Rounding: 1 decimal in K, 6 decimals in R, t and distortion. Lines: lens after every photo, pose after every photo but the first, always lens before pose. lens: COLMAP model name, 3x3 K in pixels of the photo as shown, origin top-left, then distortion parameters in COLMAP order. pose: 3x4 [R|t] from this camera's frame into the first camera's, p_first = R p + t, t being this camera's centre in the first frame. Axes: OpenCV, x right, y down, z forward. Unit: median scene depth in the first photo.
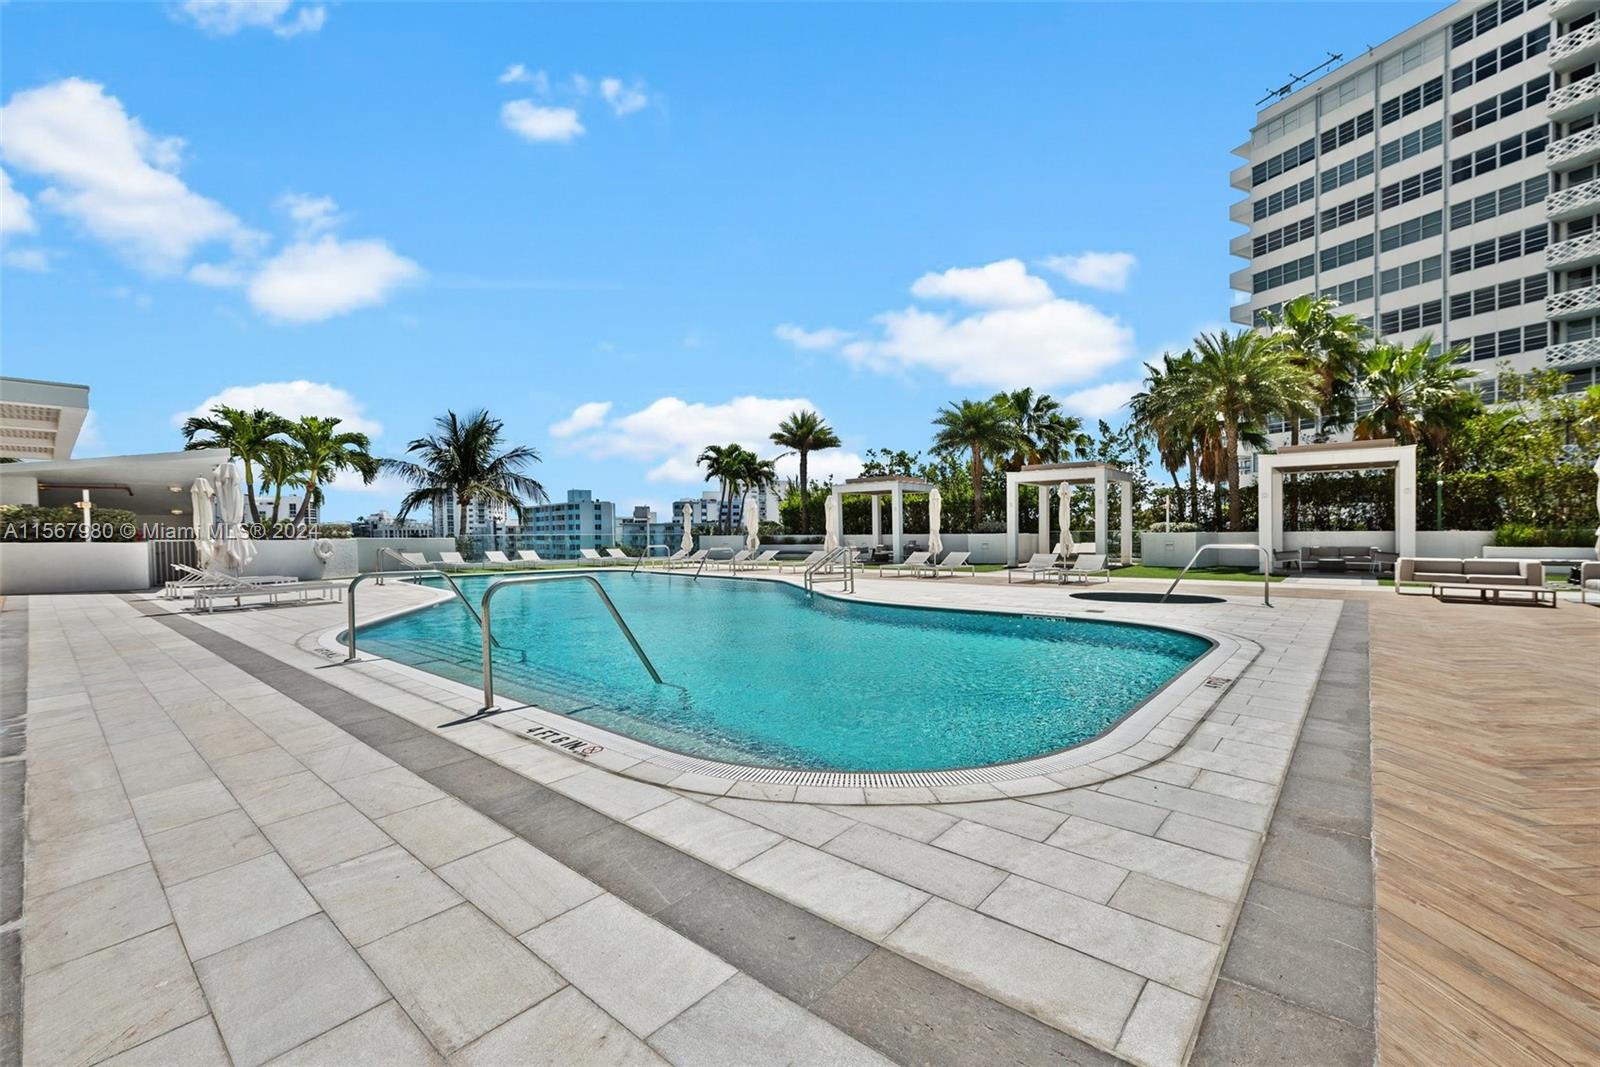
lens RADIAL K [[662.5, 0, 800.0], [0, 662.5, 533.5], [0, 0, 1]] dist [-0.002084, -0.000591]
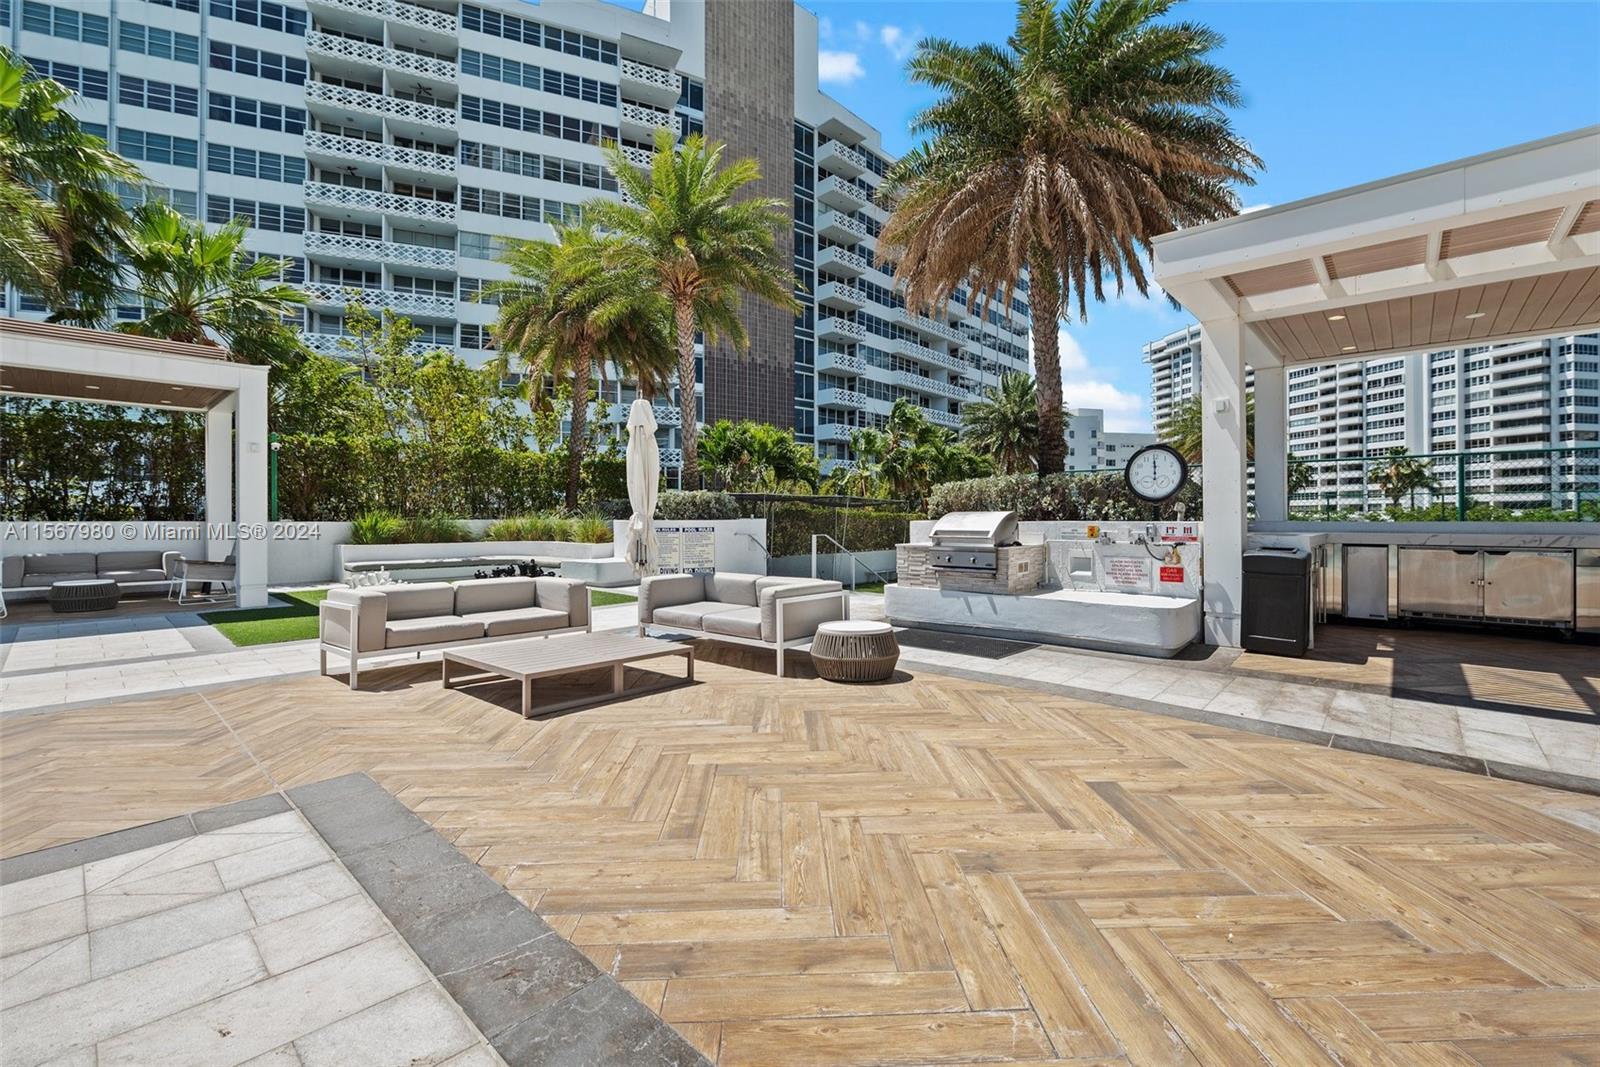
lens RADIAL K [[664.1, 0, 803.9], [0, 664.1, 516.2], [0, 0, 1]] dist [0.000316, 0.000147]
pose [[0.025526, 0.010640, 0.999618, 0.306868], [-0.000596, 0.999943, -0.010628, -0.002470], [-0.999674, -0.000324, 0.025531, 0.423488]]
